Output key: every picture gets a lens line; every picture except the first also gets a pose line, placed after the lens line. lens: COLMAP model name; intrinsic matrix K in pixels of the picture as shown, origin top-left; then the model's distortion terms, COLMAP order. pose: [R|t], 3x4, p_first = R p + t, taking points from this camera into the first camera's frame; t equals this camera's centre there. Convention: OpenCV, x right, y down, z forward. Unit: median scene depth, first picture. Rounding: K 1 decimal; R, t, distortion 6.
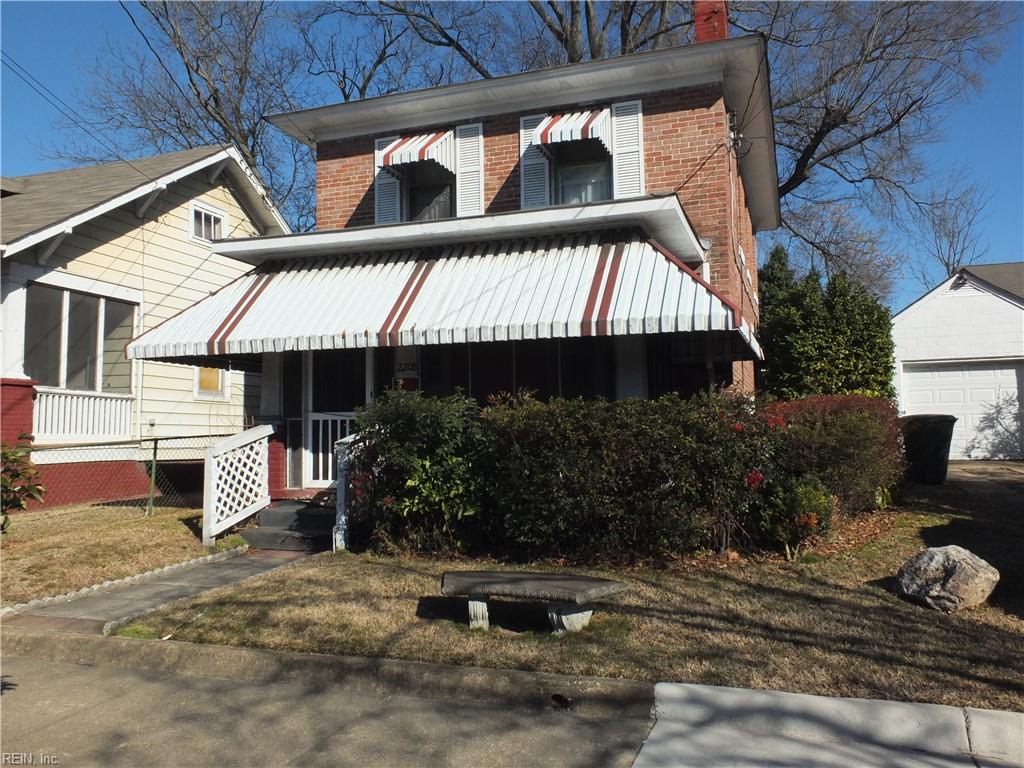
lens RADIAL K [[845.9, 0, 512.0], [0, 845.9, 384.0], [0, 0, 1]] dist [0.032263, -0.006303]
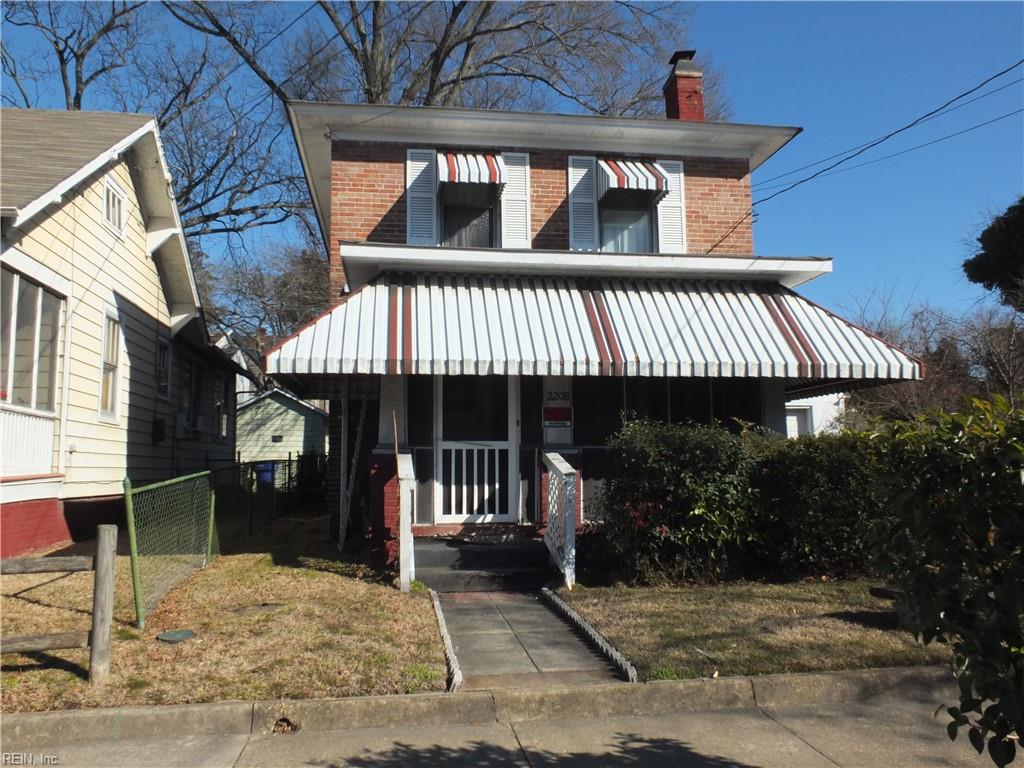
lens RADIAL K [[931.8, 0, 511.6], [0, 931.8, 353.3], [0, 0, 1]] dist [-0.007899, -0.003148]
pose [[0.881984, 0.074238, 0.465396, -0.545829], [-0.033564, 0.994902, -0.095094, 0.027950], [-0.470083, 0.068251, 0.879979, 0.070697]]
